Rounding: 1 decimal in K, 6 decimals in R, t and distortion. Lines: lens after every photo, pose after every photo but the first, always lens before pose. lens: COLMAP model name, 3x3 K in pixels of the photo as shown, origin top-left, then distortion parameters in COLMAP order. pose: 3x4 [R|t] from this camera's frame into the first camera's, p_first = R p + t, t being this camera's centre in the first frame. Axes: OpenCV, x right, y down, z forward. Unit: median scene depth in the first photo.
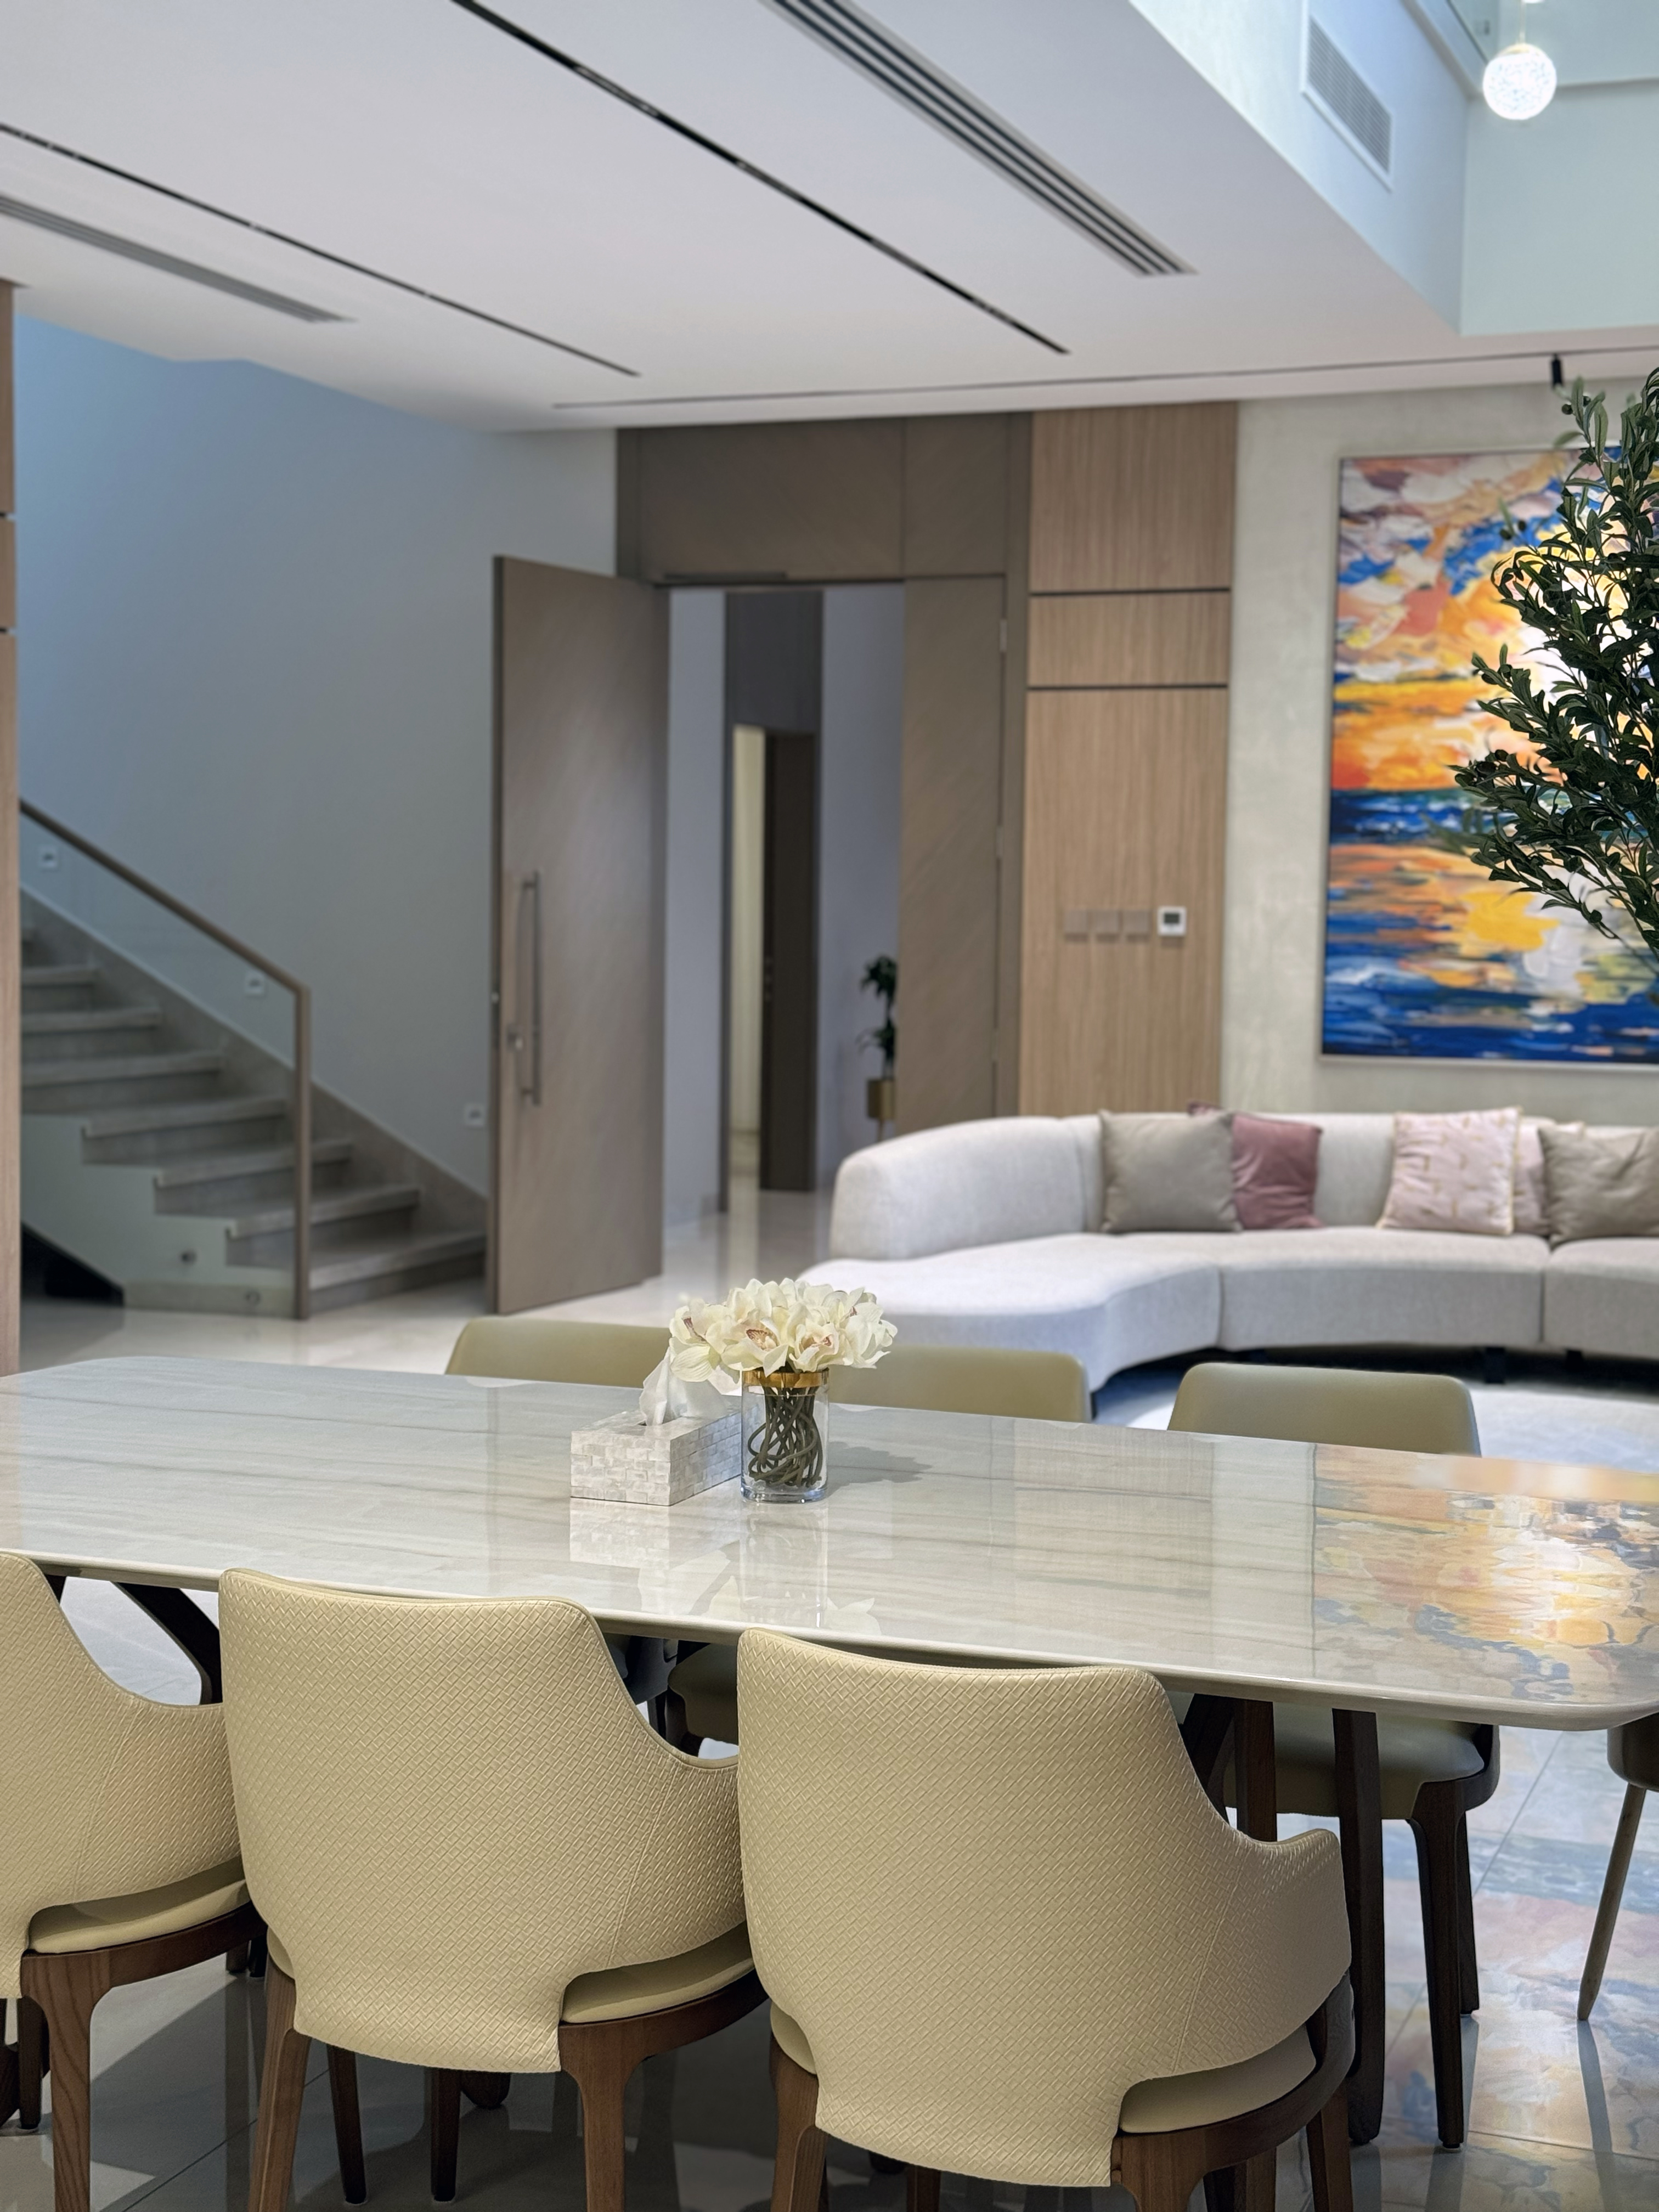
lens RADIAL K [[3067.2, 0, 829.5], [0, 3067.2, 1106.0], [0, 0, 1]] dist [0.133205, -0.028043]
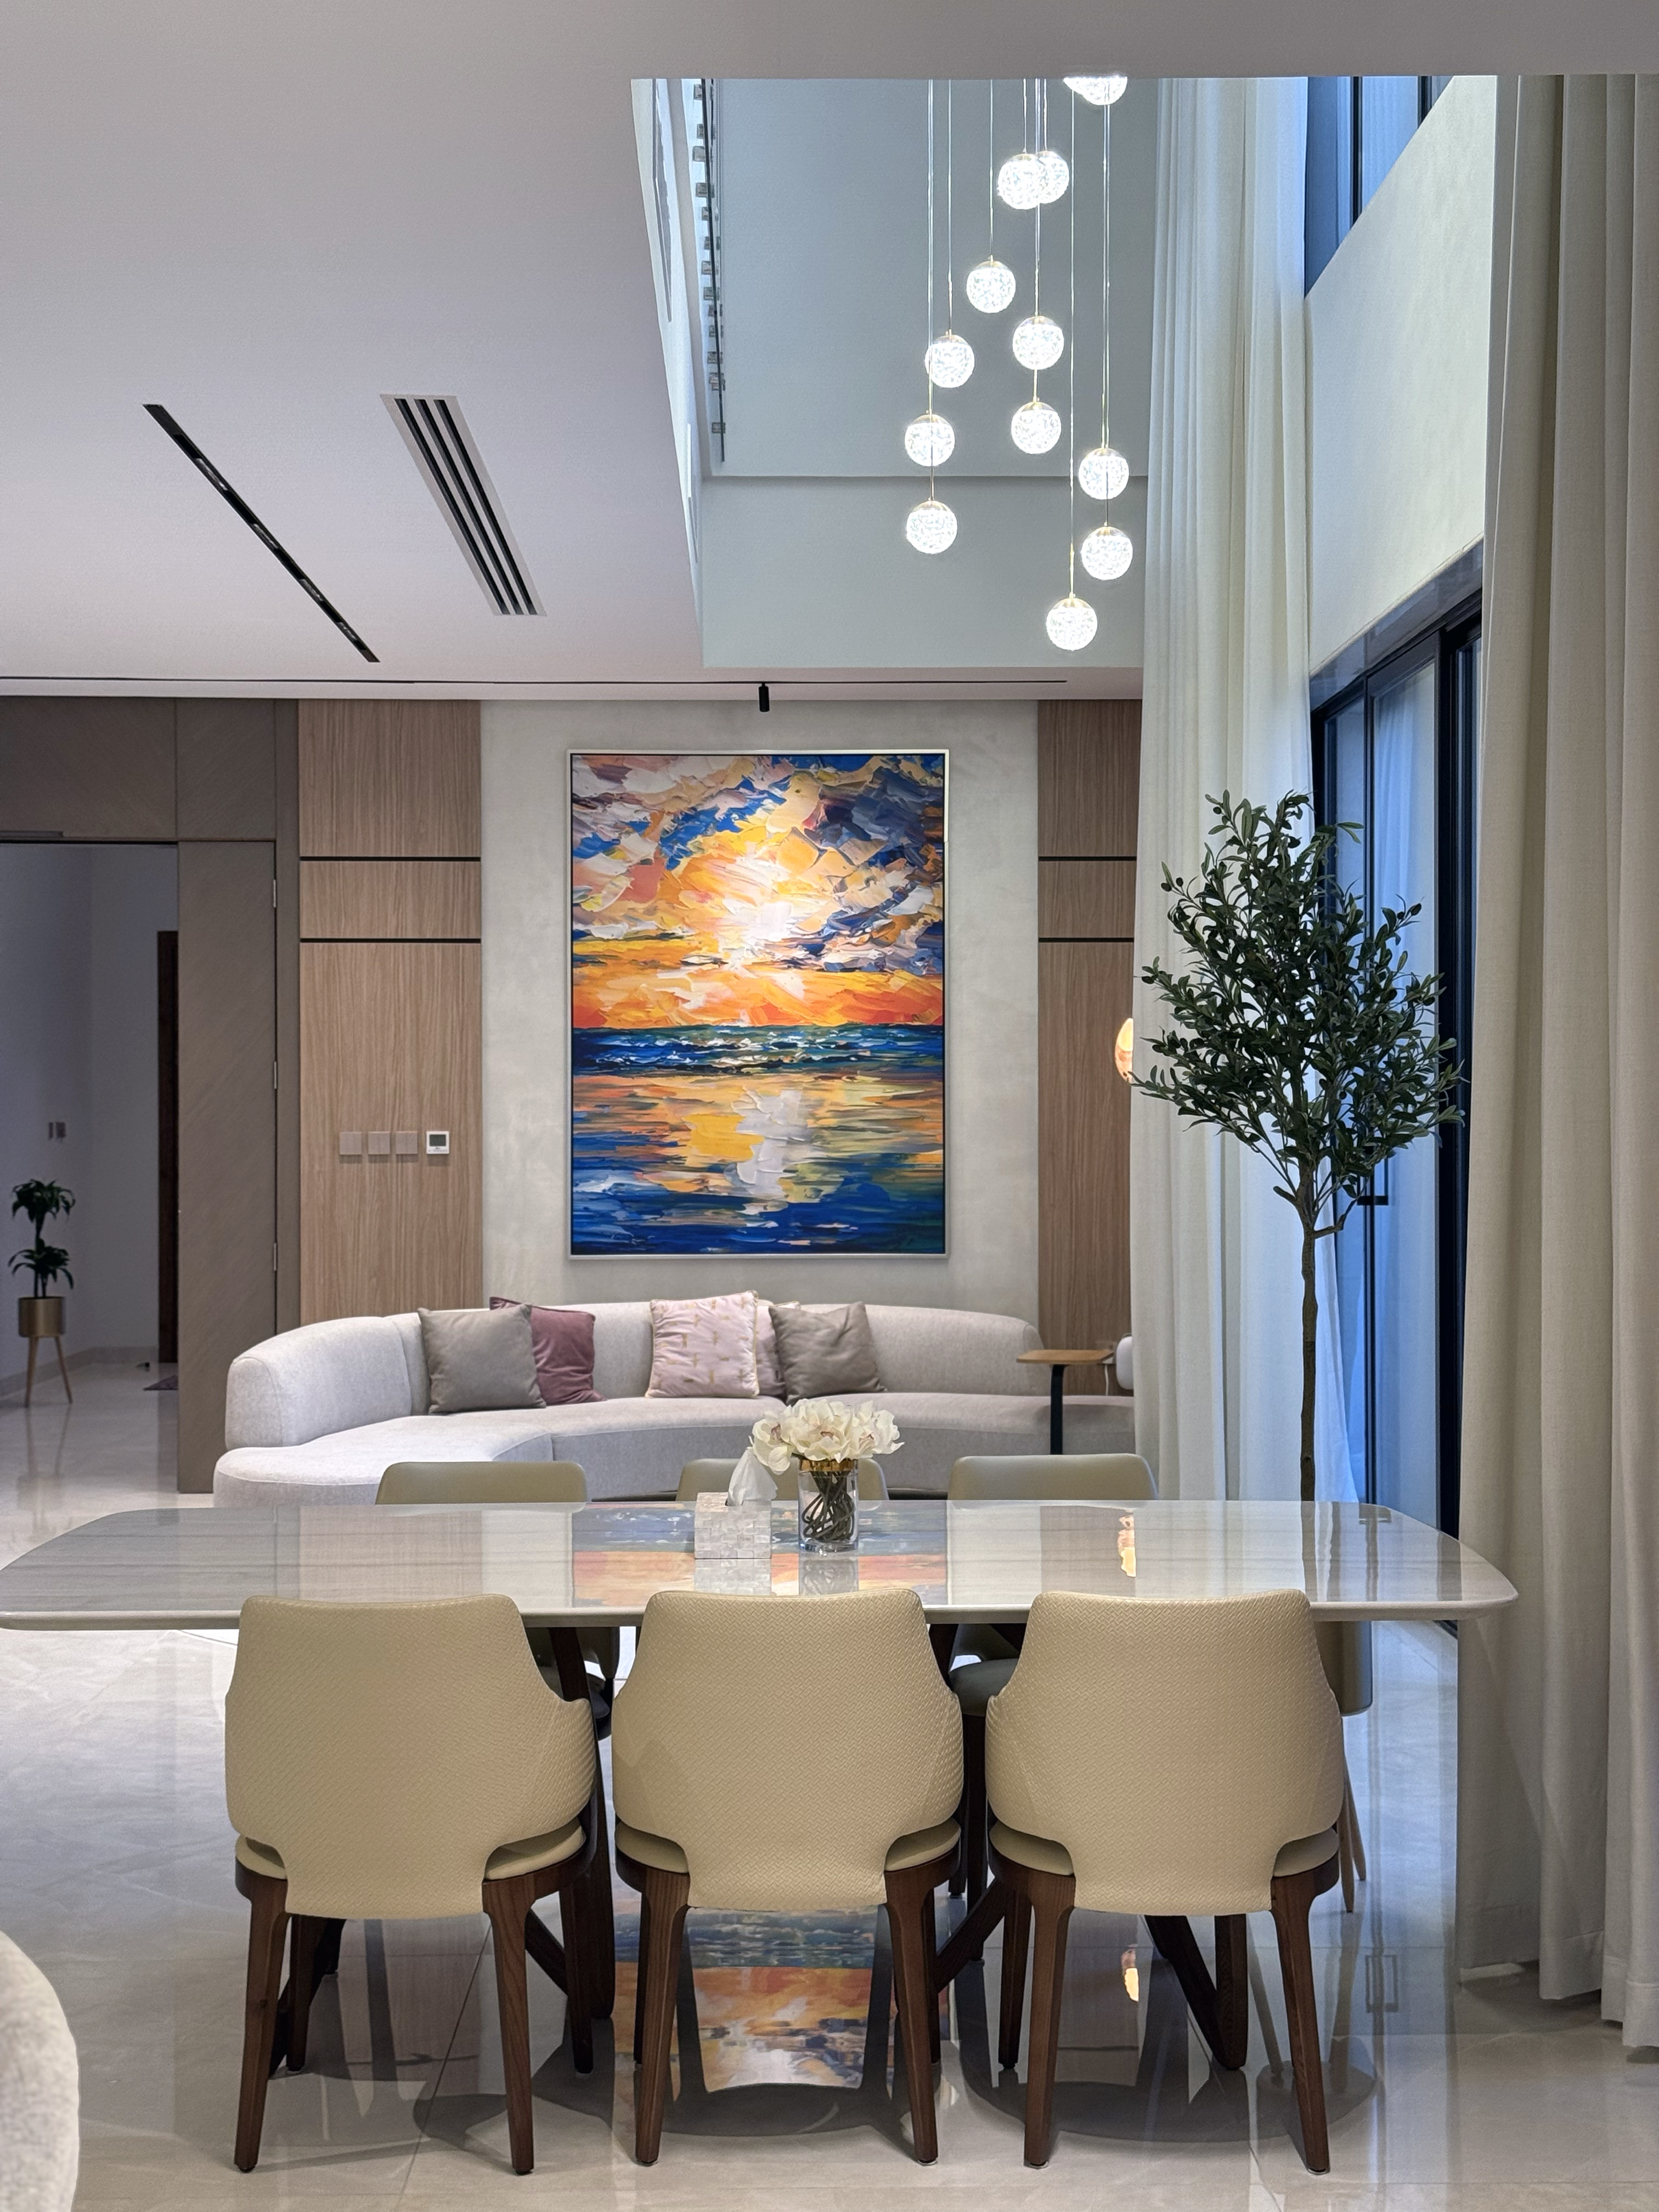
lens RADIAL K [[3067.2, 0, 829.5], [0, 3067.2, 1106.0], [0, 0, 1]] dist [0.133205, -0.028043]
pose [[0.925119, -0.015954, 0.379343, -0.195202], [0.042192, 0.997248, -0.060956, 0.002704], [-0.377326, 0.072397, 0.923246, -0.122263]]
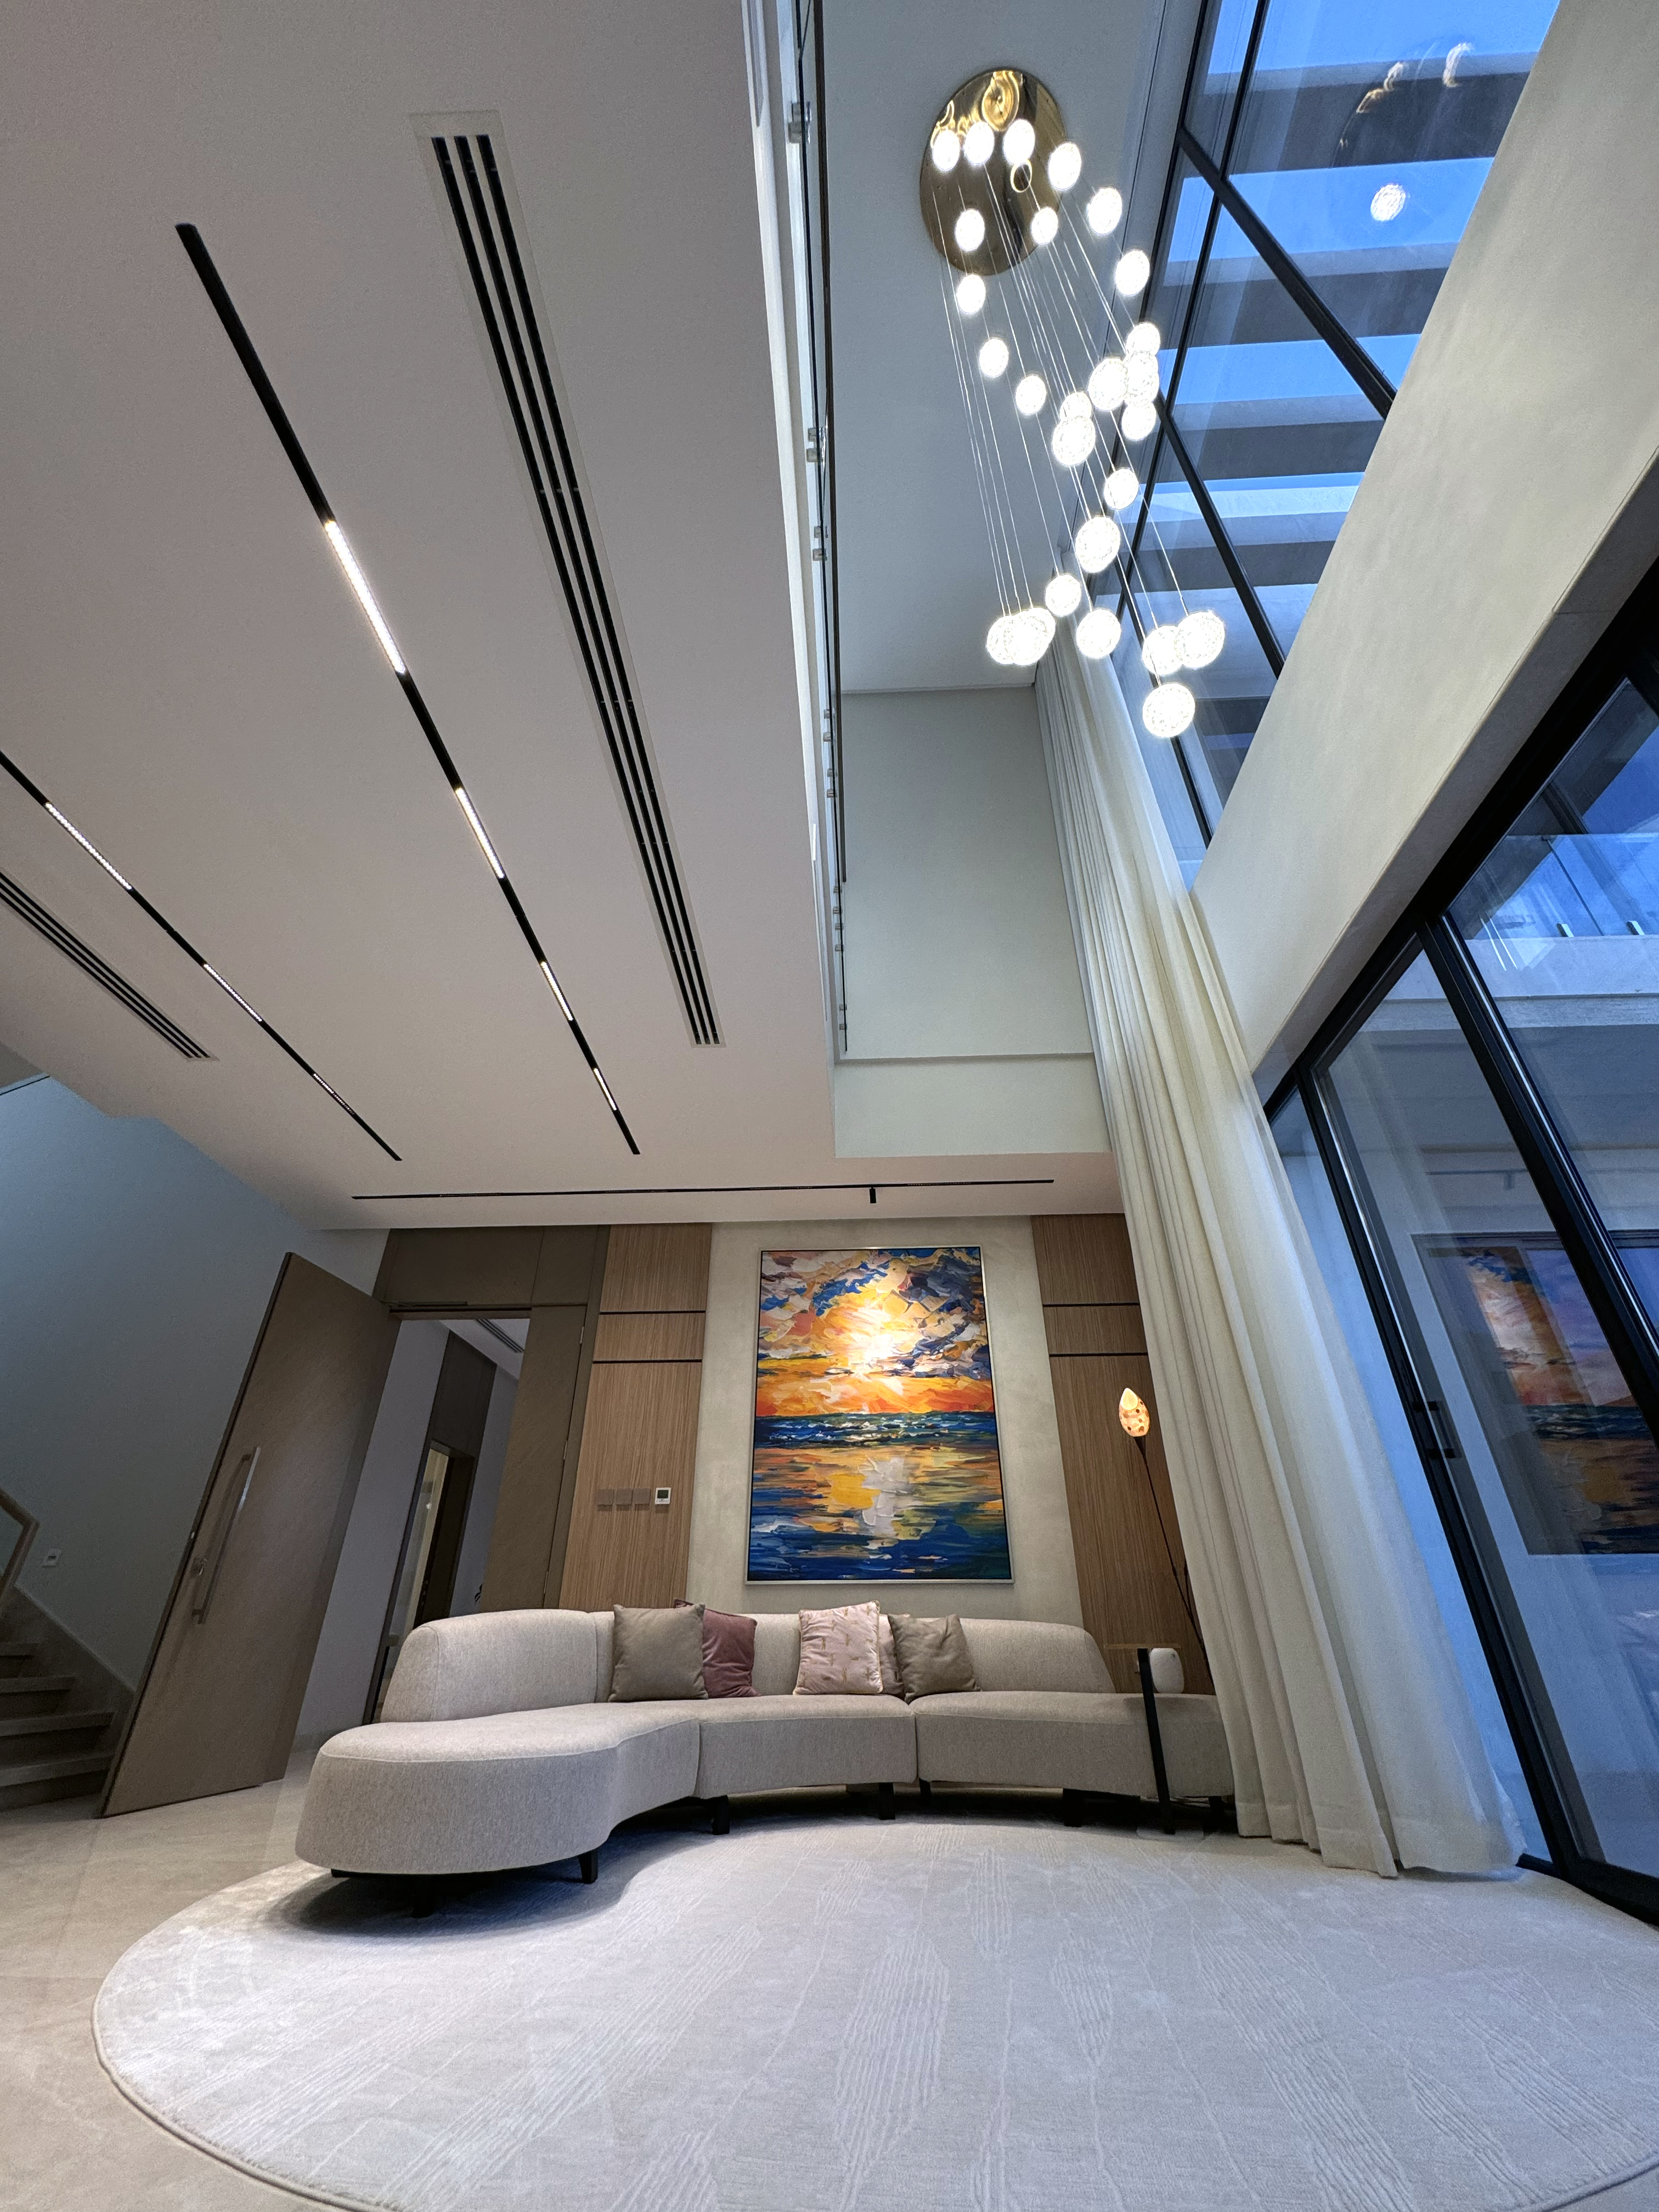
lens RADIAL K [[879.1, 0, 829.5], [0, 879.1, 1106.0], [0, 0, 1]] dist [-0.002240, 0.000149]
pose [[0.948514, 0.150875, 0.278494, 0.030606], [0.037746, 0.819151, -0.572335, 0.048095], [-0.314479, 0.553379, 0.771281, 0.483406]]
